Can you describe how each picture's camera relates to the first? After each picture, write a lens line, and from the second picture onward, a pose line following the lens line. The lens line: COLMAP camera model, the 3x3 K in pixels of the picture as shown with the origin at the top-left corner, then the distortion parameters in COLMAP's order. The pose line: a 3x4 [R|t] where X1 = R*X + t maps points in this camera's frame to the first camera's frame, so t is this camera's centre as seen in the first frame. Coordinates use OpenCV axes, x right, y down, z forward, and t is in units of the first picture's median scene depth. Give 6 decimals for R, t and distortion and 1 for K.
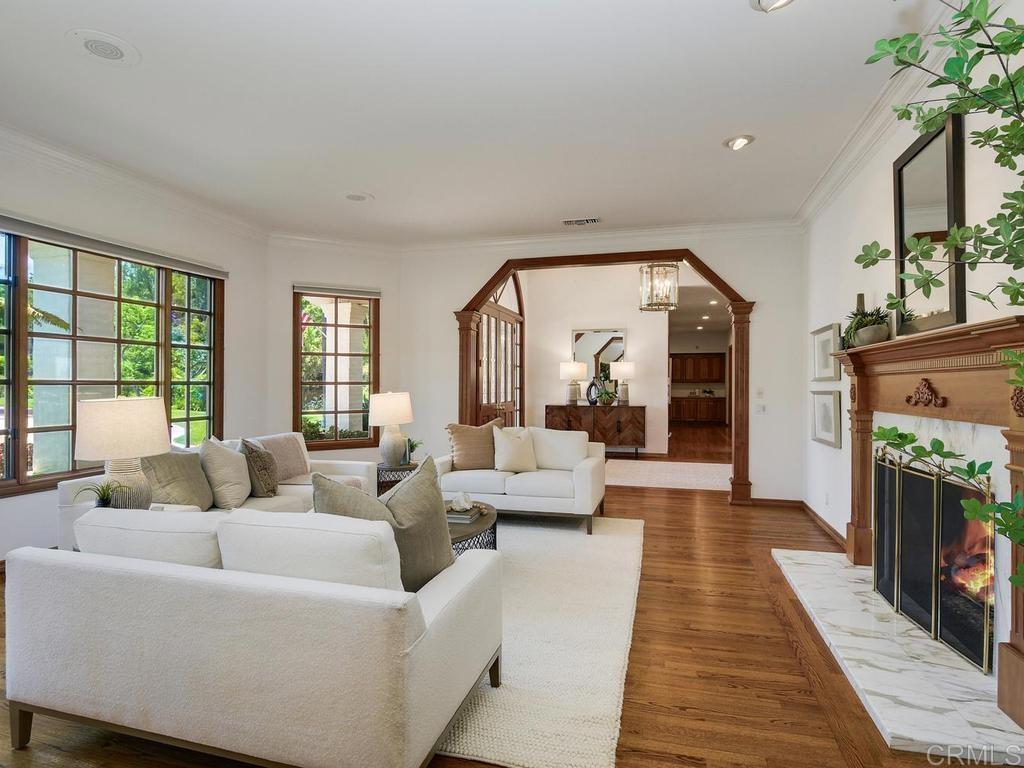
lens RADIAL K [[568.4, 0, 511.3], [0, 568.4, 388.4], [0, 0, 1]] dist [0.015095, -0.001131]
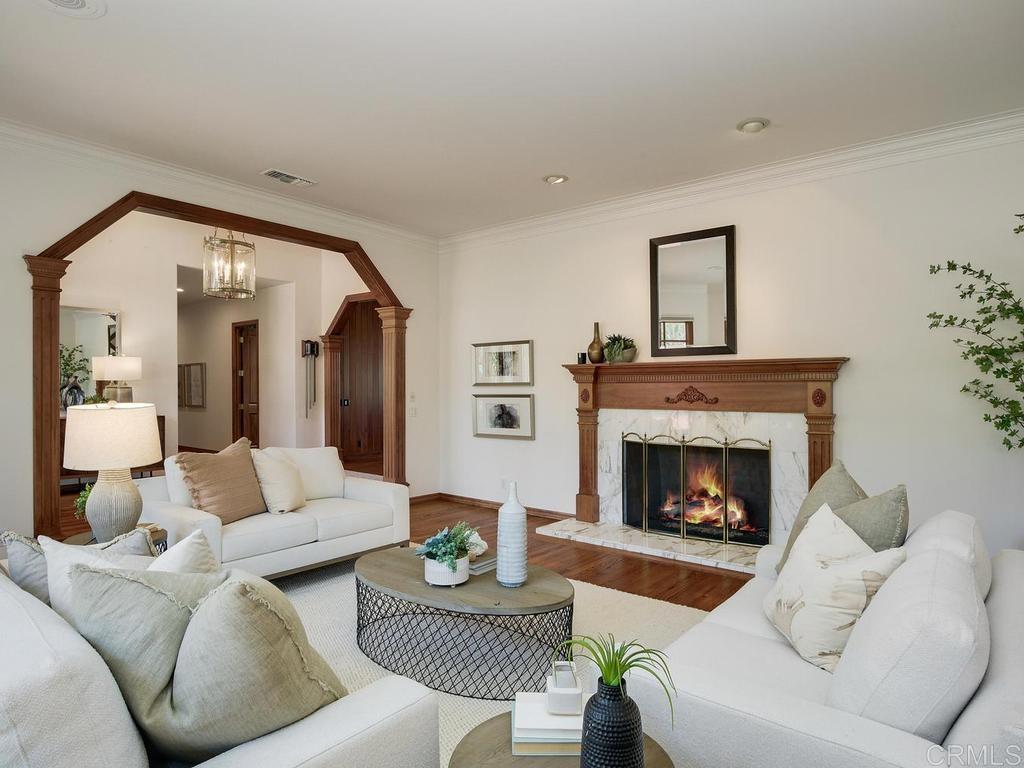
lens RADIAL K [[614.0, 0, 509.8], [0, 614.0, 384.5], [0, 0, 1]] dist [0.007973, 0.000386]
pose [[0.400859, 0.004626, 0.916128, -1.065285], [0.003945, 0.999969, -0.006776, -0.012170], [-0.916131, 0.006331, 0.400829, 0.795476]]
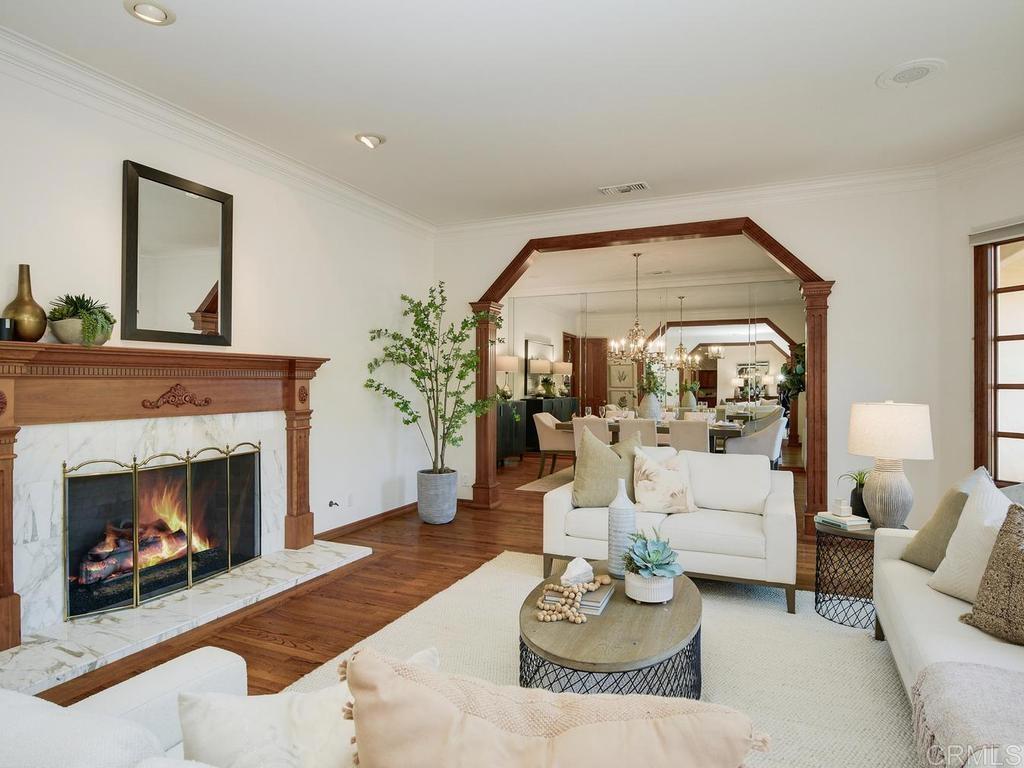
lens RADIAL K [[608.6, 0, 510.2], [0, 608.6, 379.0], [0, 0, 1]] dist [-0.004471, -0.001004]
pose [[-0.987448, -0.003560, 0.157906, -0.155932], [-0.003058, 0.999989, 0.003419, -0.034589], [-0.157916, 0.002893, -0.987448, 2.186757]]
